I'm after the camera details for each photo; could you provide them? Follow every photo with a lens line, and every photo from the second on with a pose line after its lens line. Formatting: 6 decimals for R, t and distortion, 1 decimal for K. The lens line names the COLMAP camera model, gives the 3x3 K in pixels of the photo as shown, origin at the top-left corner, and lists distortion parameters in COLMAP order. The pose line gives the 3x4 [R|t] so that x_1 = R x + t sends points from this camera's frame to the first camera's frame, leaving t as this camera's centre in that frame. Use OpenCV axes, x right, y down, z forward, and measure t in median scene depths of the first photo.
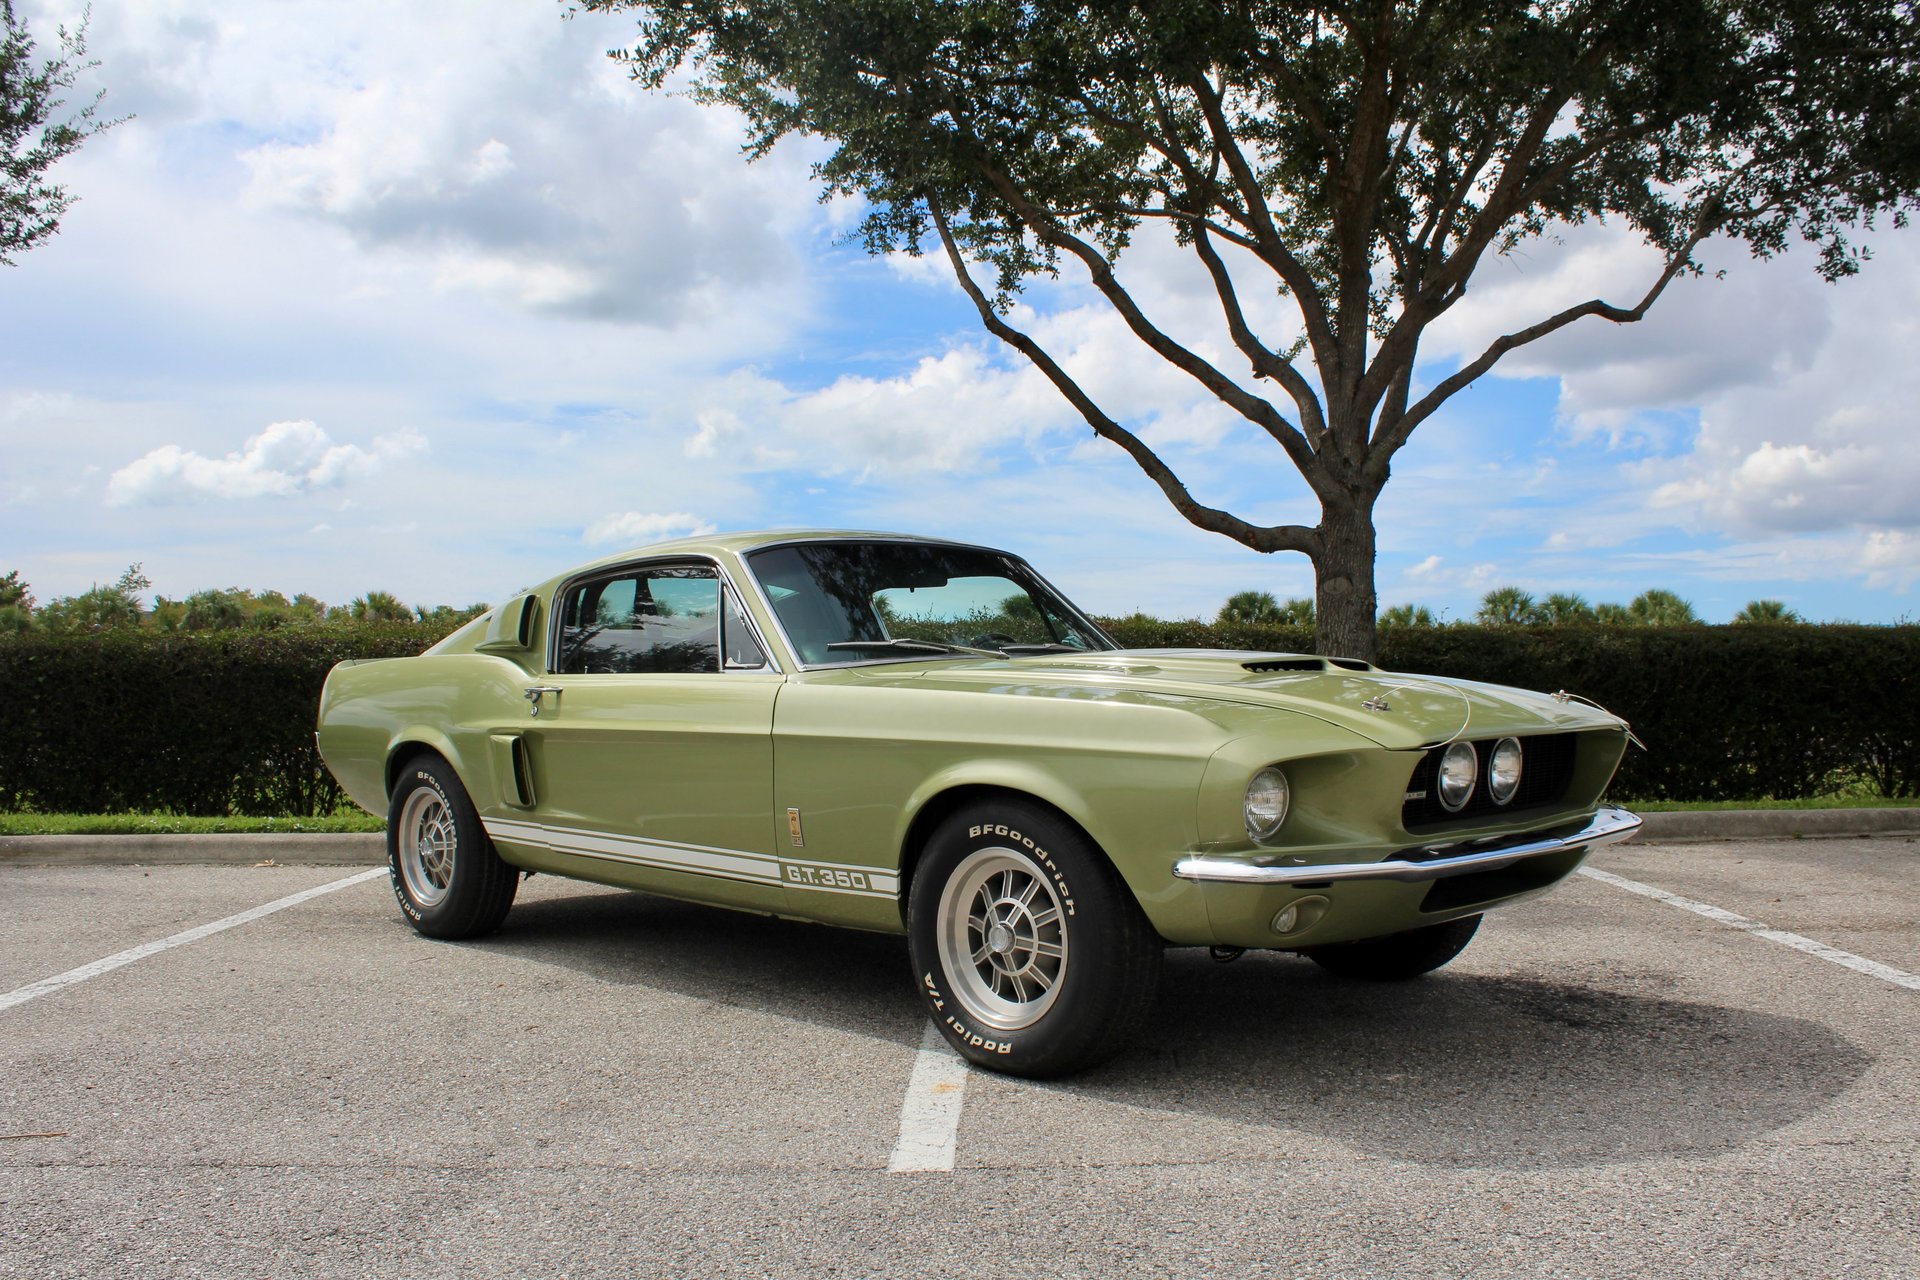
lens RADIAL K [[1708.6, 0, 969.5], [0, 1708.6, 644.8], [0, 0, 1]] dist [-0.151595, 0.130440]
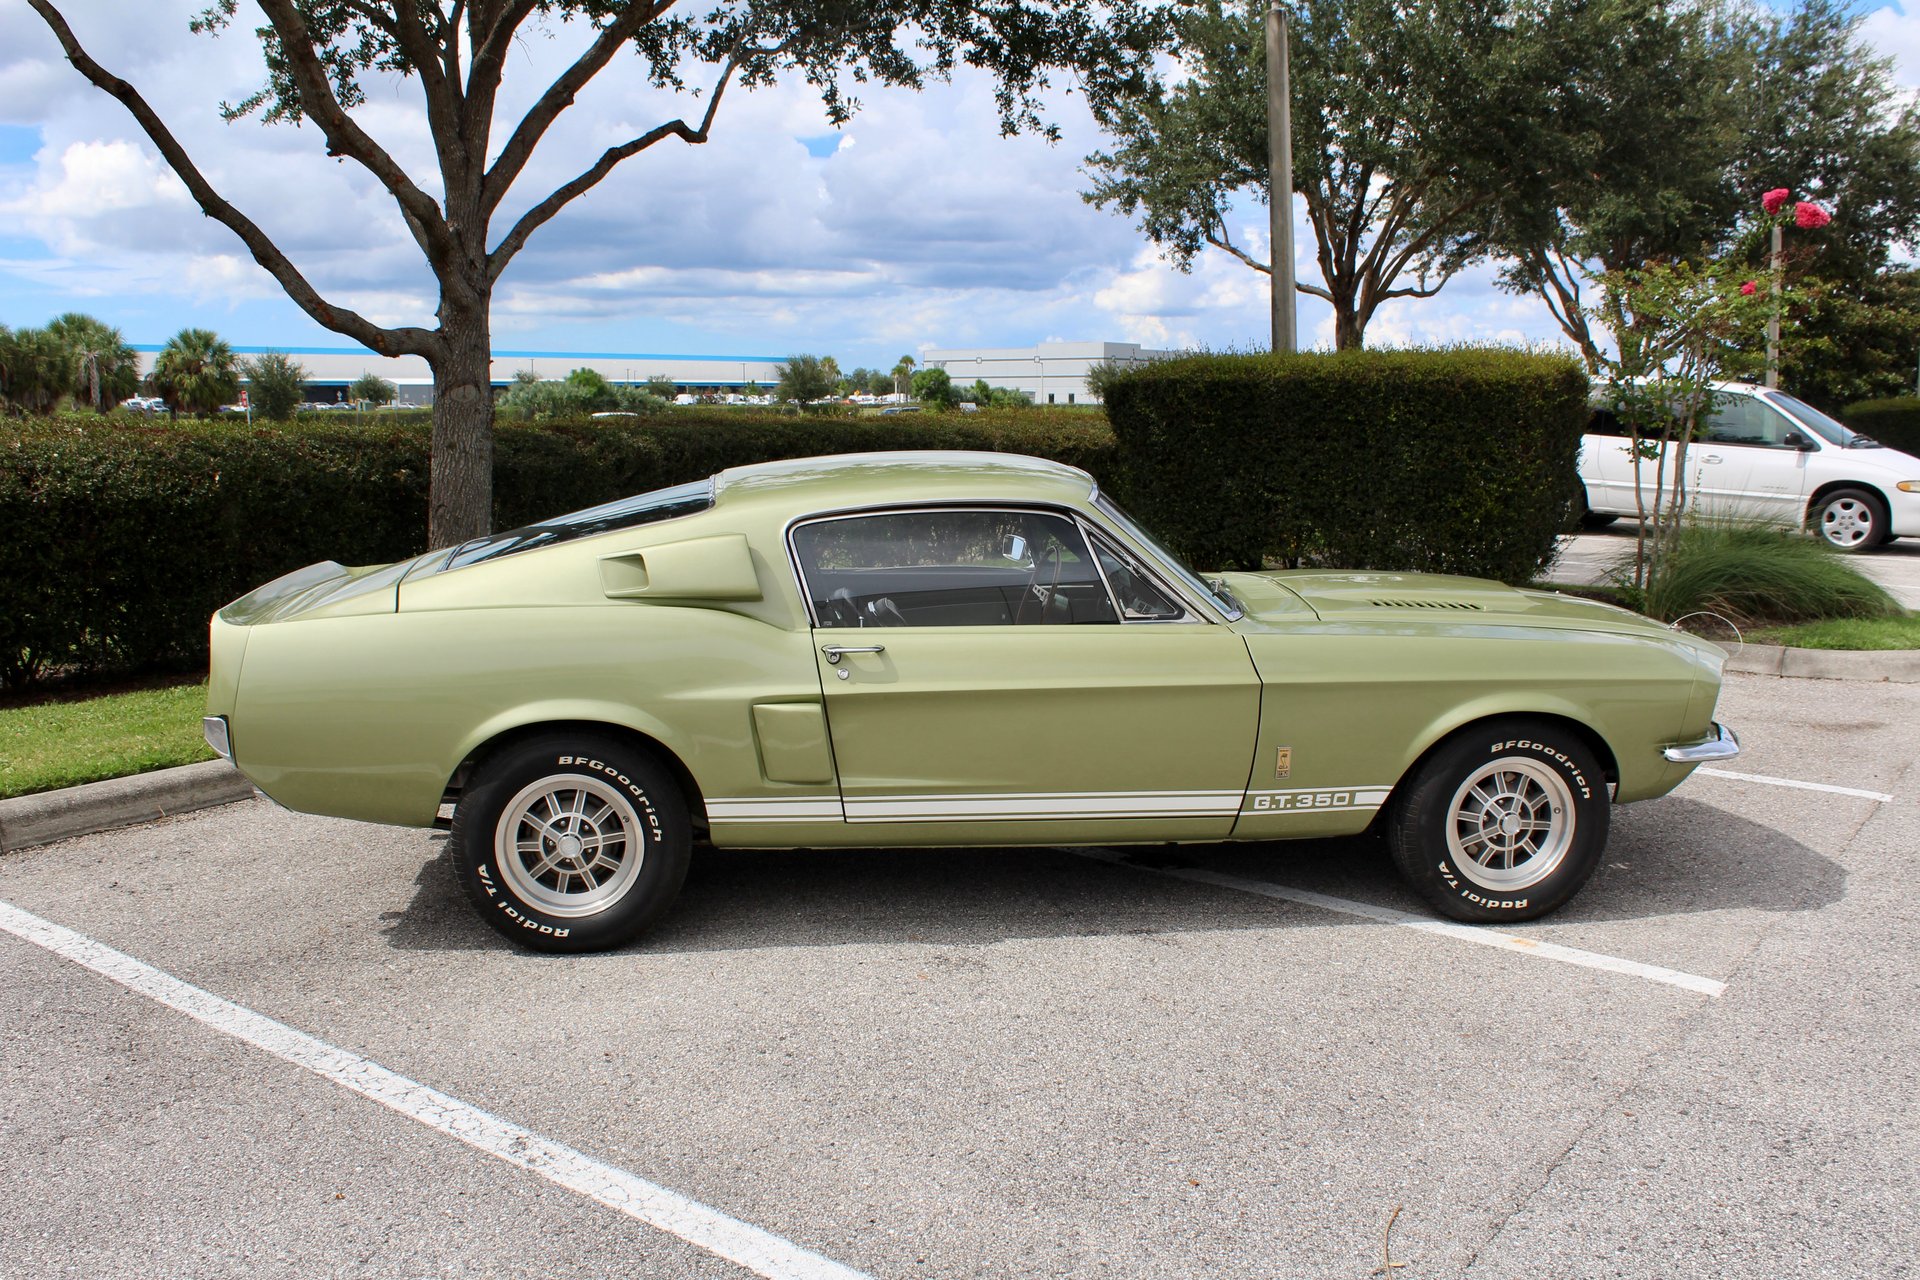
lens RADIAL K [[1762.5, 0, 960.0], [0, 1762.5, 640.0], [0, 0, 1]] dist [-0.151312, 0.151362]
pose [[0.609927, -0.104900, 0.785484, -1.013684], [-0.022674, 0.988484, 0.149617, -0.127056], [-0.792134, -0.109066, 0.600524, 0.426433]]
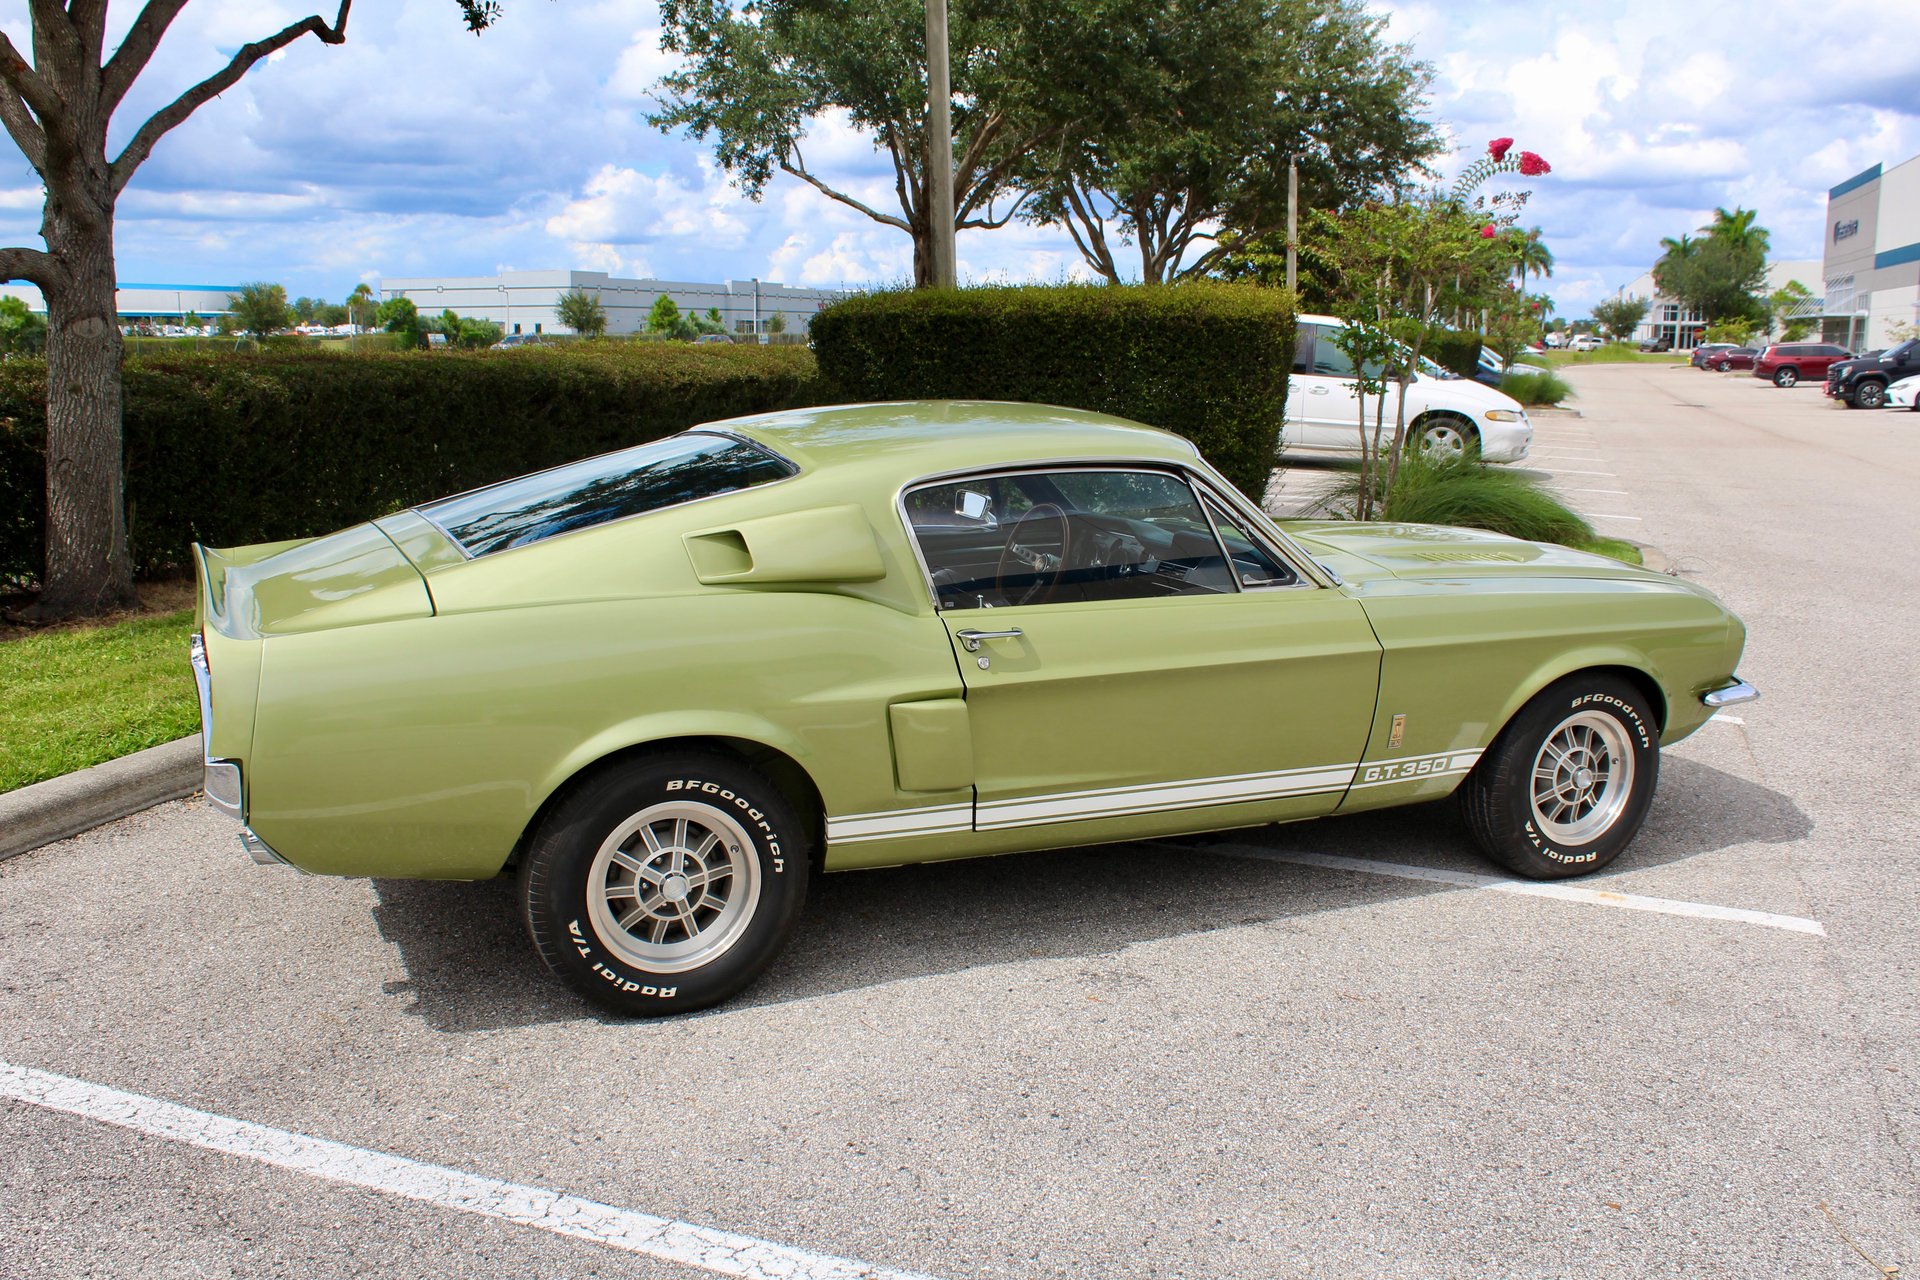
lens RADIAL K [[1762.5, 0, 960.0], [0, 1762.5, 640.0], [0, 0, 1]] dist [-0.151312, 0.151362]
pose [[0.343704, -0.158145, 0.925666, -1.076268], [-0.033456, 0.983030, 0.180368, -0.124090], [-0.938482, -0.092962, 0.332580, 0.798006]]
